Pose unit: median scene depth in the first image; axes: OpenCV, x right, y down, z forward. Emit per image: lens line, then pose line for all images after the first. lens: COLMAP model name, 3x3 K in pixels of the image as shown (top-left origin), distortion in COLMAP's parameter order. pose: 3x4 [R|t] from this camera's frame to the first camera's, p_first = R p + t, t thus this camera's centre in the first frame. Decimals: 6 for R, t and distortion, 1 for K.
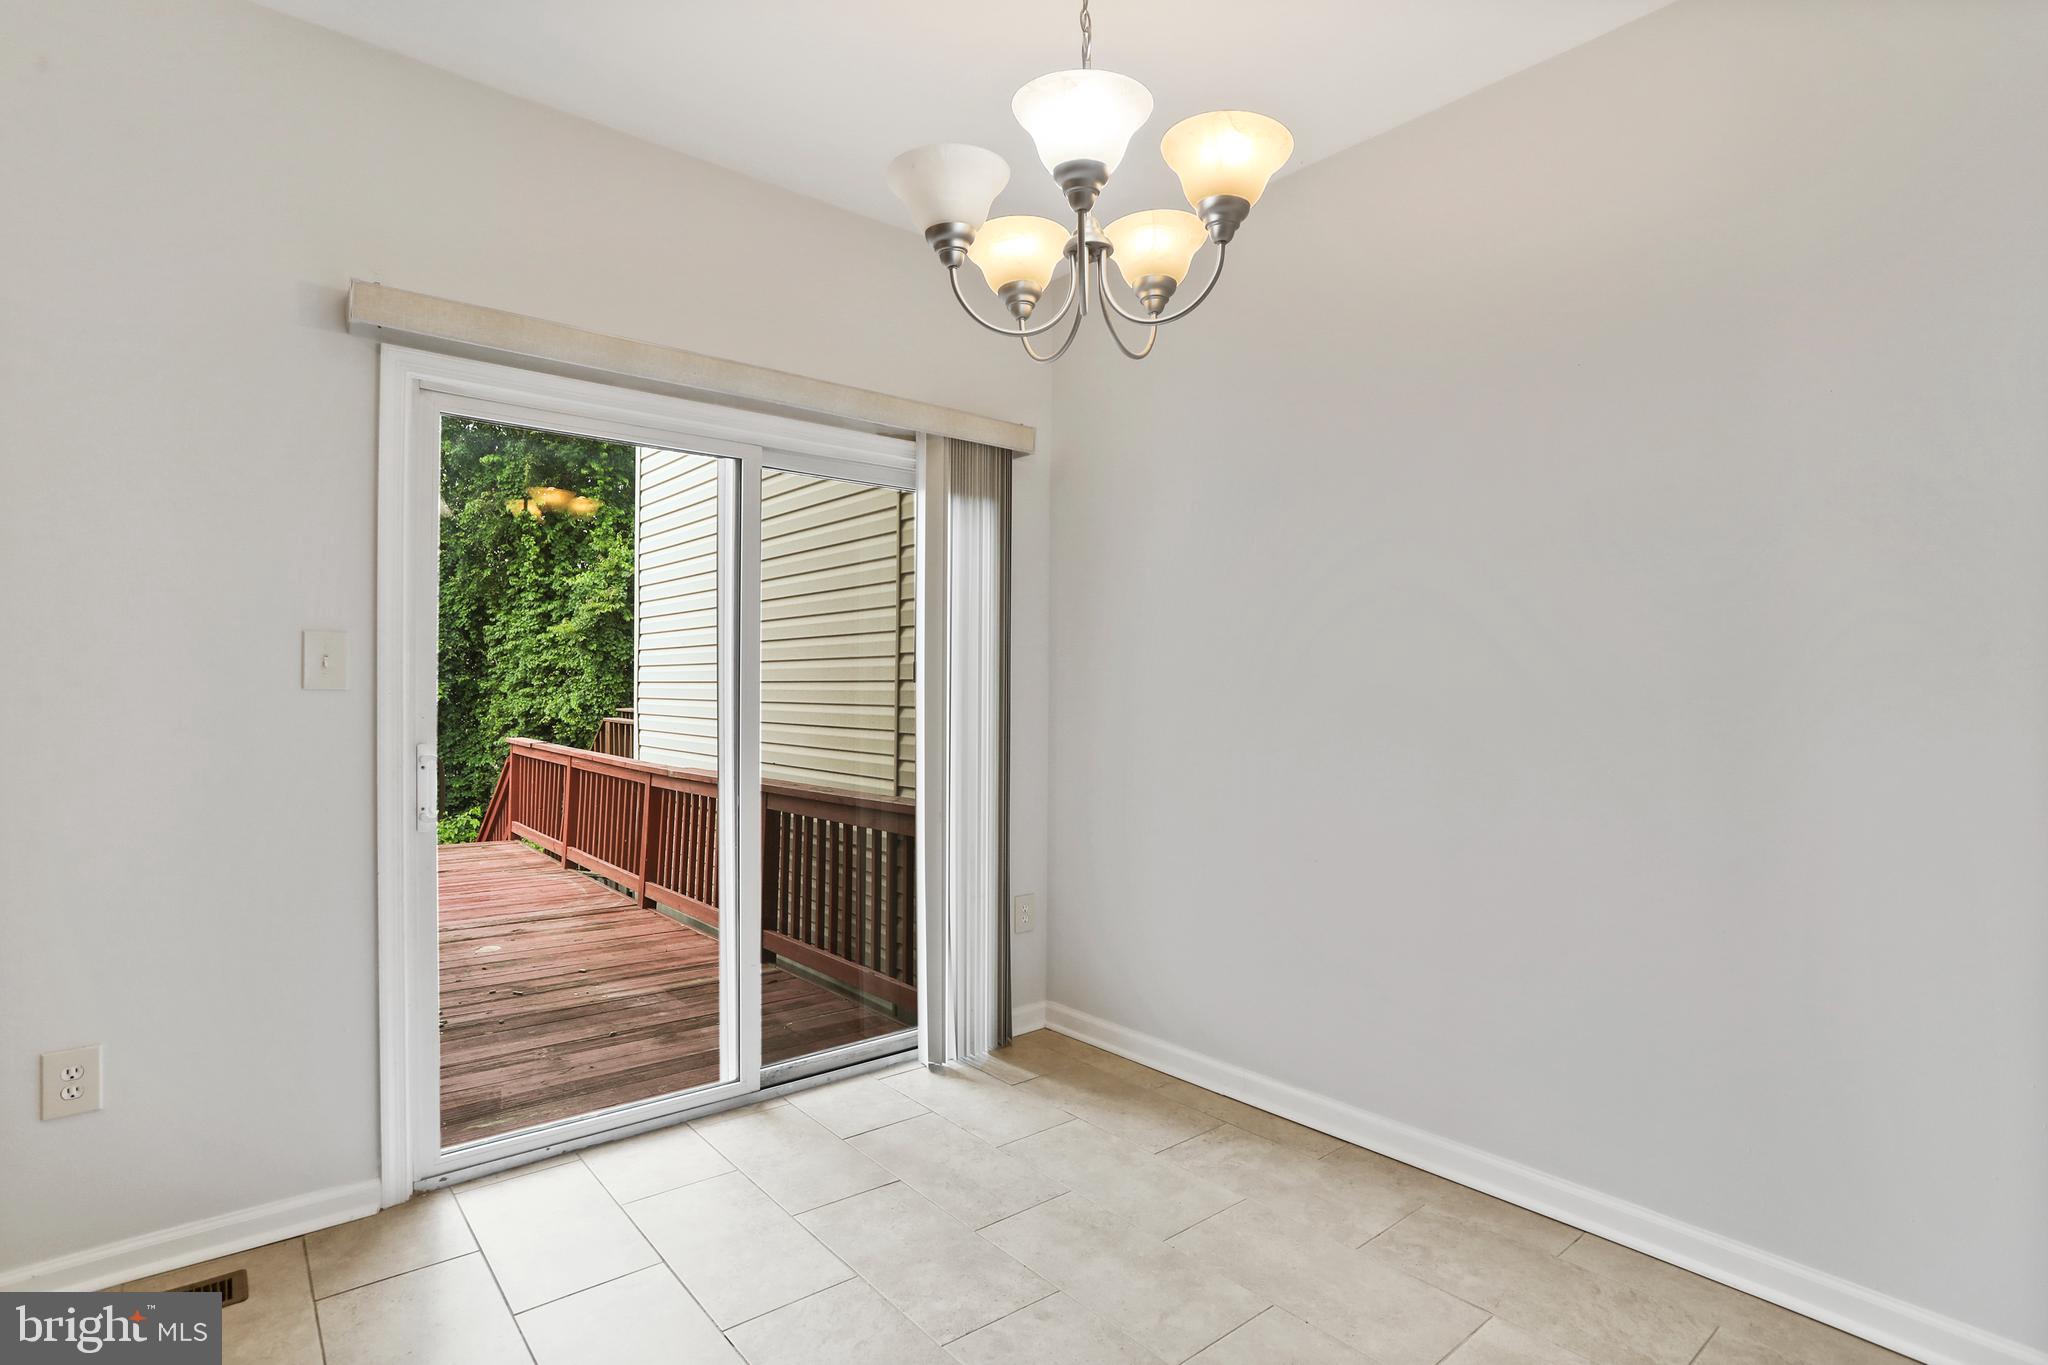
lens RADIAL K [[1009.7, 0, 1012.3], [0, 1009.7, 678.2], [0, 0, 1]] dist [-0.048976, 0.026915]
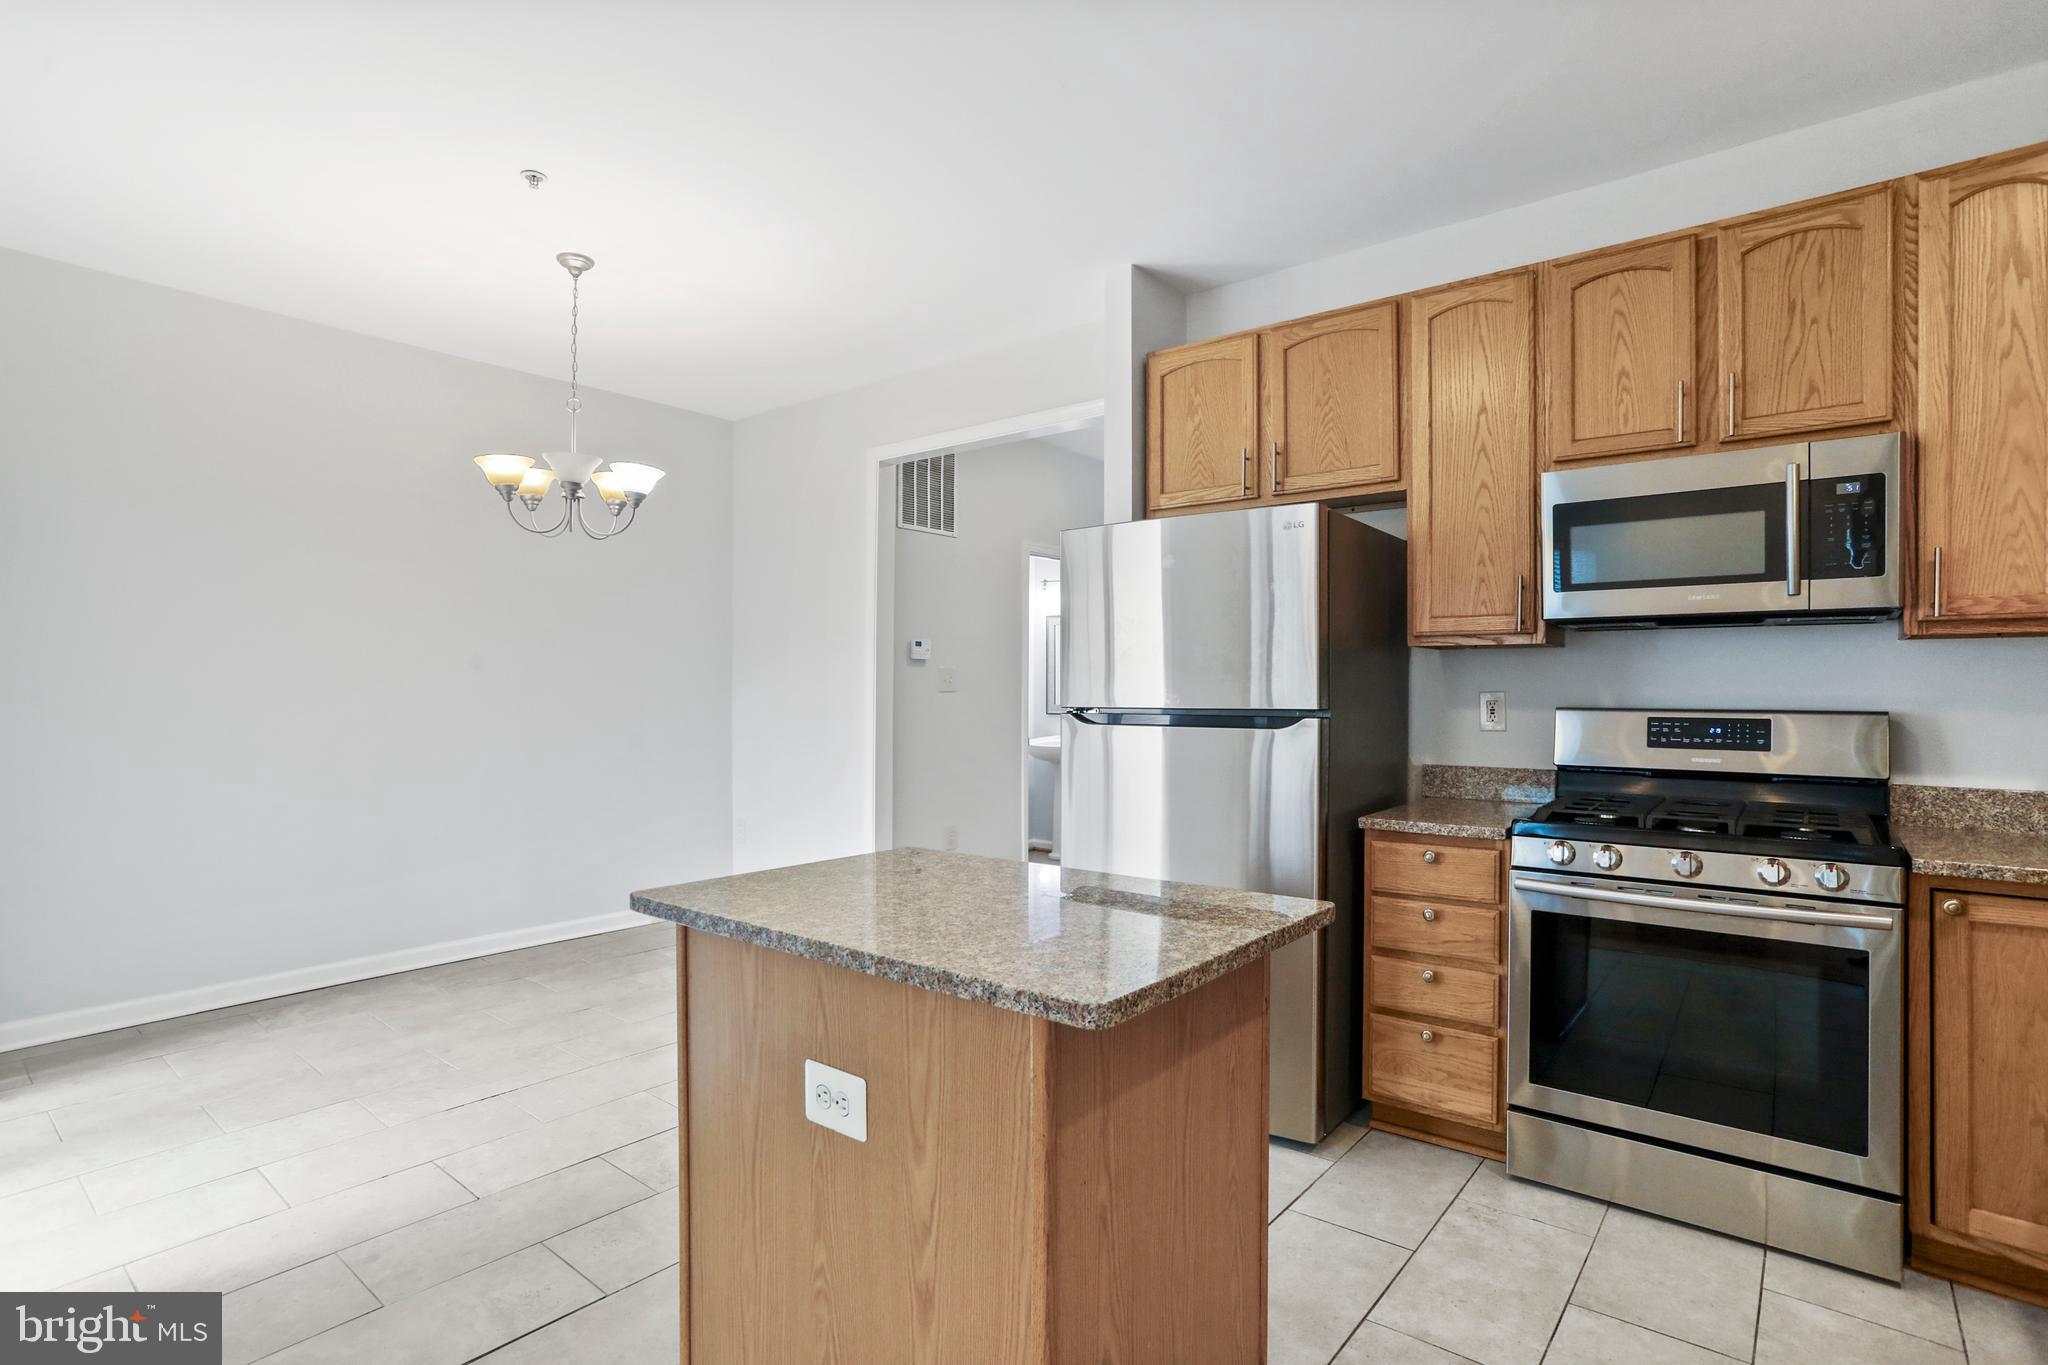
lens RADIAL K [[1009.7, 0, 1012.3], [0, 1009.7, 678.2], [0, 0, 1]] dist [-0.048976, 0.026915]
pose [[-0.188932, 0.005675, 0.981974, -1.397694], [-0.018762, 0.999780, -0.009388, -0.014112], [-0.981811, -0.020197, -0.188784, 0.270840]]
